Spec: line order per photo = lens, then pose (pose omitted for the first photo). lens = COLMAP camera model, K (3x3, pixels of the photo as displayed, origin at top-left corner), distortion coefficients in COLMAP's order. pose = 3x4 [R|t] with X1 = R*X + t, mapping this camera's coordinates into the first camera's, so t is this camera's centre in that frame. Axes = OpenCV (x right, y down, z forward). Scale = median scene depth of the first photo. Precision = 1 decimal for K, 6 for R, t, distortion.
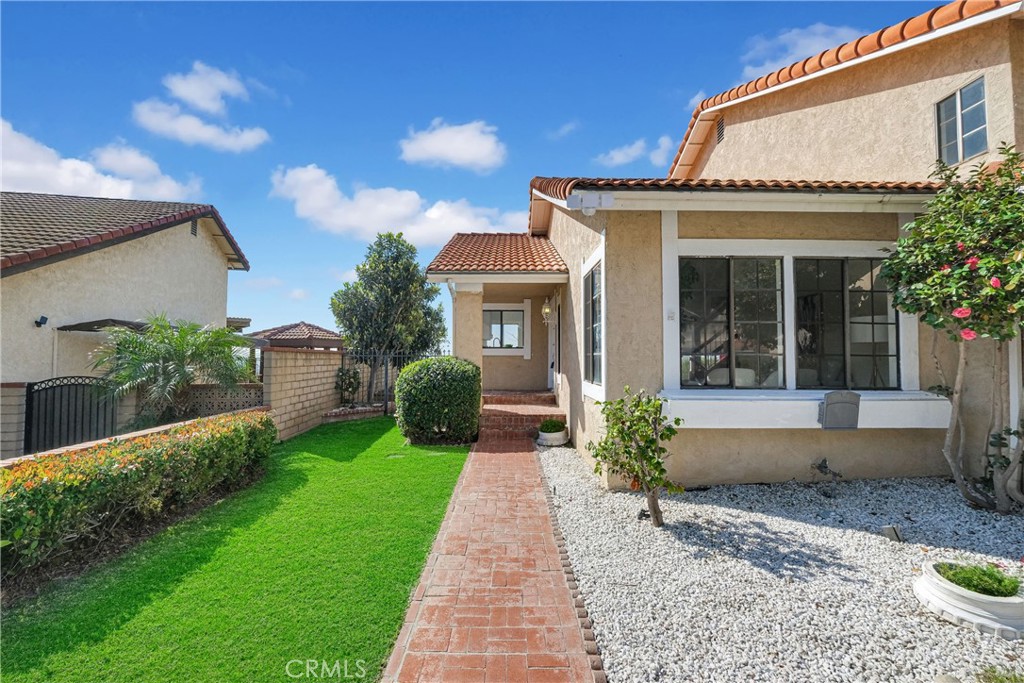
lens RADIAL K [[444.1, 0, 508.9], [0, 444.1, 342.9], [0, 0, 1]] dist [-0.001266, -0.000424]
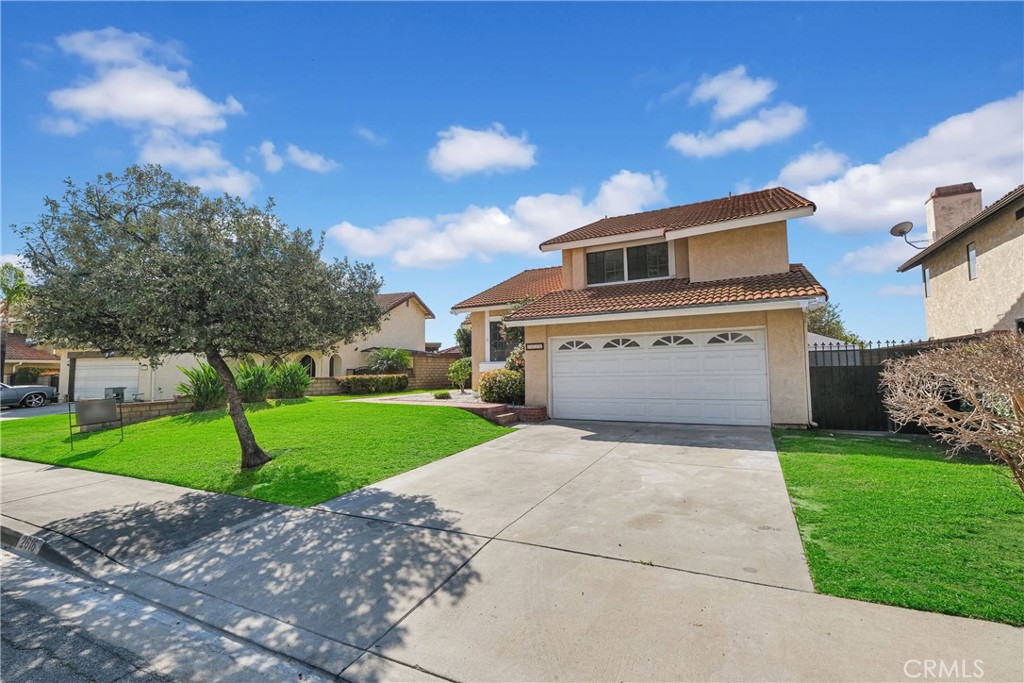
lens RADIAL K [[410.6, 0, 493.0], [0, 410.6, 342.6], [0, 0, 1]] dist [-0.000301, -0.000064]
pose [[0.873406, -0.048946, -0.484528, 1.163594], [0.034374, 0.998651, -0.038919, 0.050637], [0.485779, 0.017337, 0.873910, -1.038281]]
